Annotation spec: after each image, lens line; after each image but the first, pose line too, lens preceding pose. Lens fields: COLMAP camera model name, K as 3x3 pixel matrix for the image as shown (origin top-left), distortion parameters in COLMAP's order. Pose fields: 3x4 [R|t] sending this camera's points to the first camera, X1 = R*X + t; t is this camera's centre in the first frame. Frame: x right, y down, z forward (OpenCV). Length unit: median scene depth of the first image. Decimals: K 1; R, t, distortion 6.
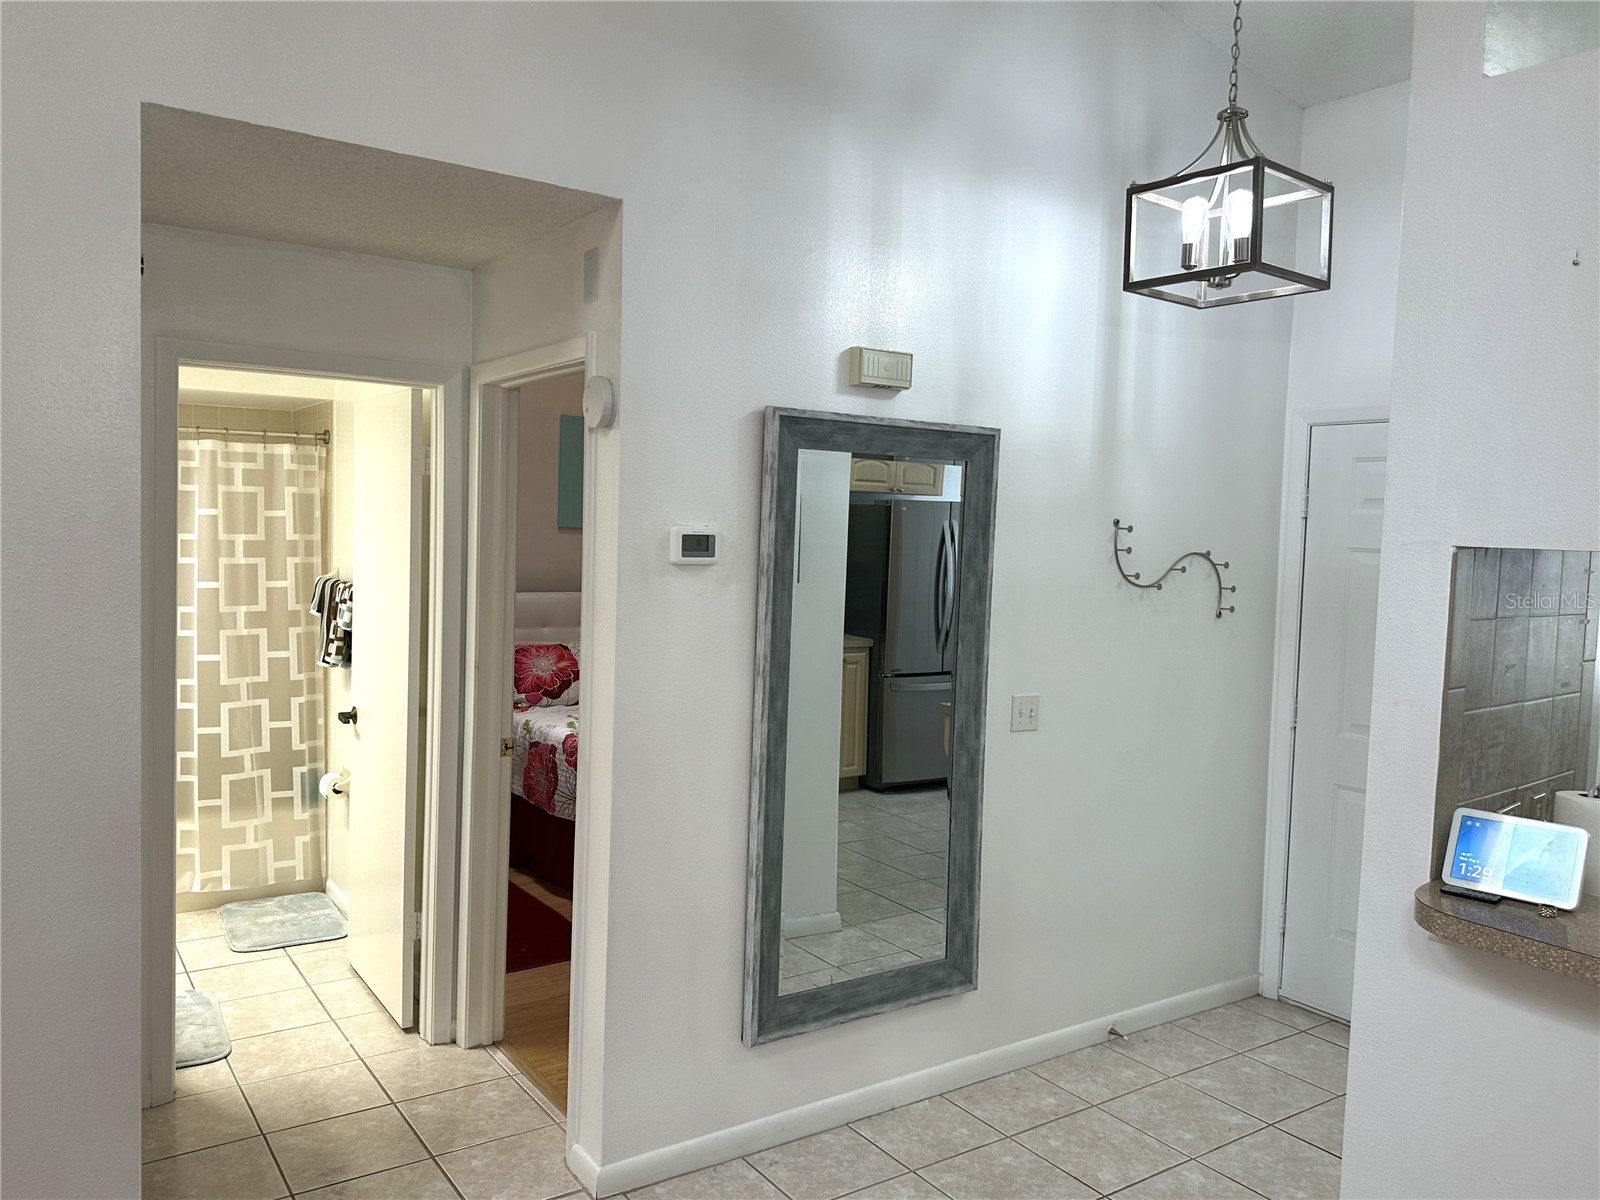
lens RADIAL K [[1197.6, 0, 792.5], [0, 1197.6, 597.3], [0, 0, 1]] dist [0.143324, -0.204850]
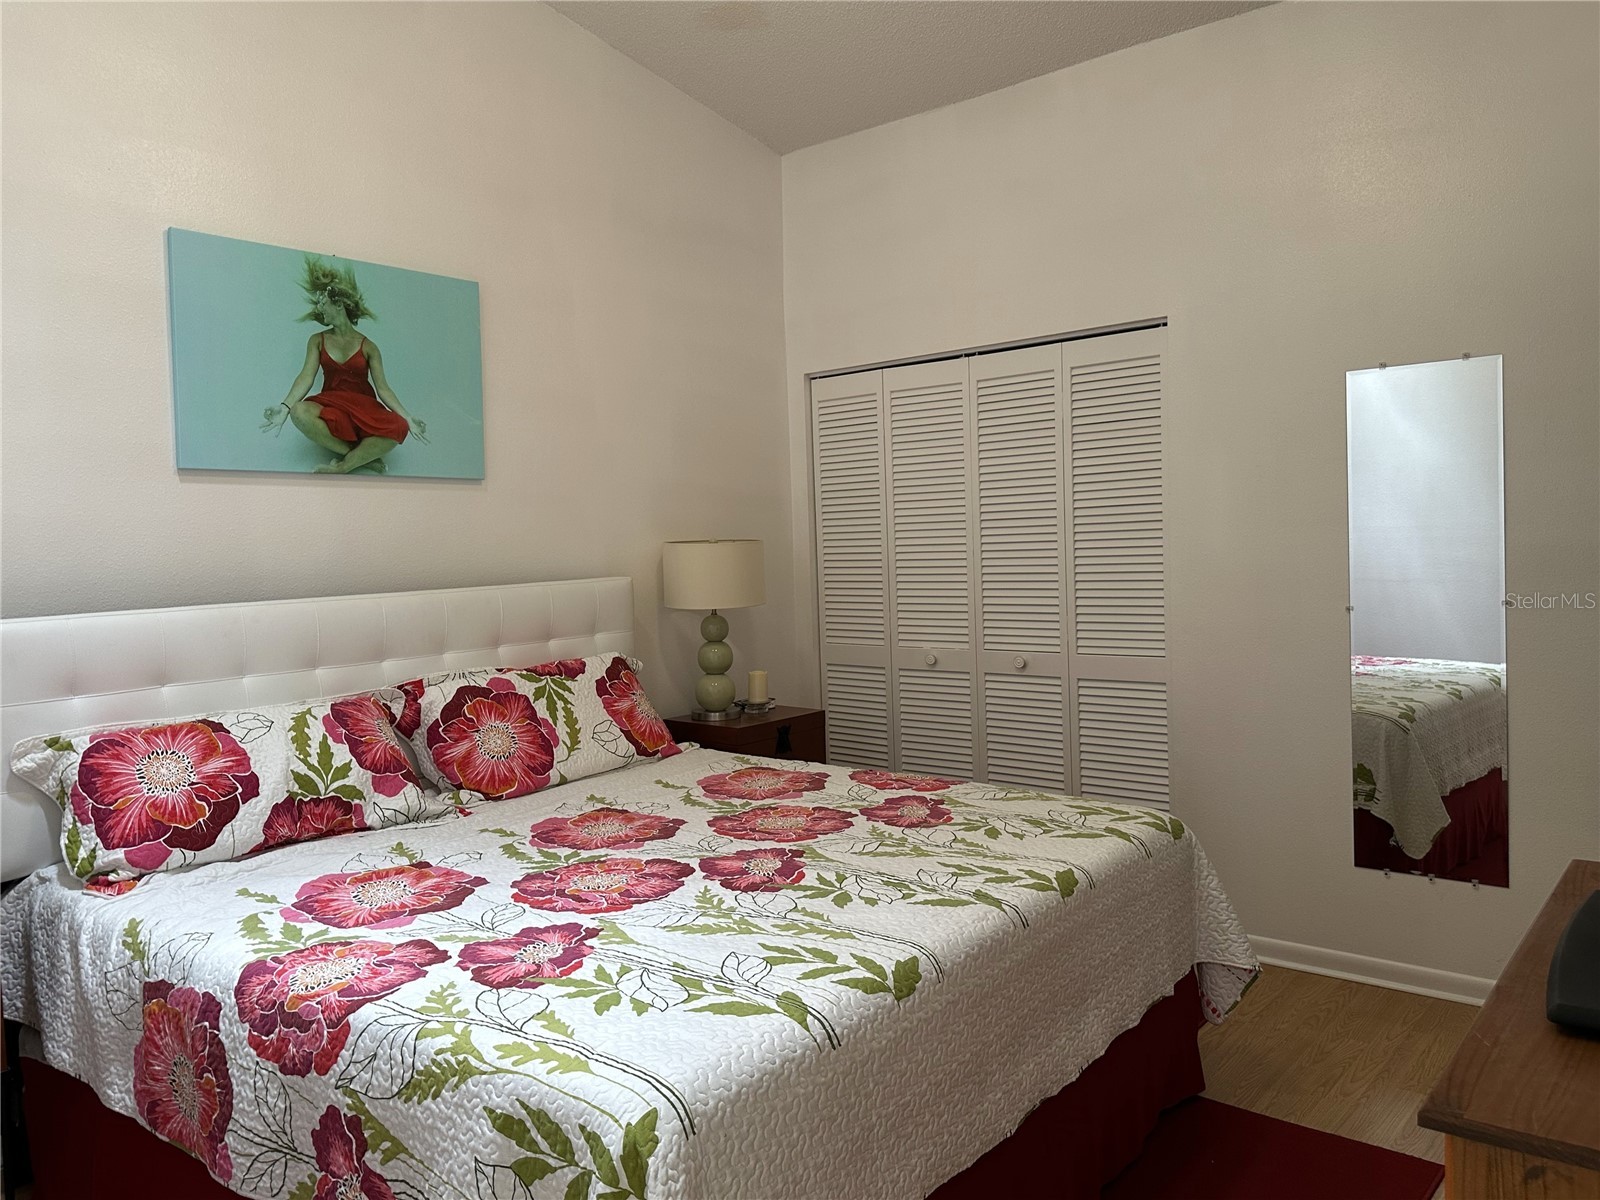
lens RADIAL K [[1197.6, 0, 792.5], [0, 1197.6, 597.3], [0, 0, 1]] dist [0.143324, -0.204850]
pose [[0.961046, -0.078617, 0.264973, -0.103050], [0.080078, 0.996774, 0.005302, 0.008405], [-0.264535, 0.016123, 0.964241, 0.519310]]
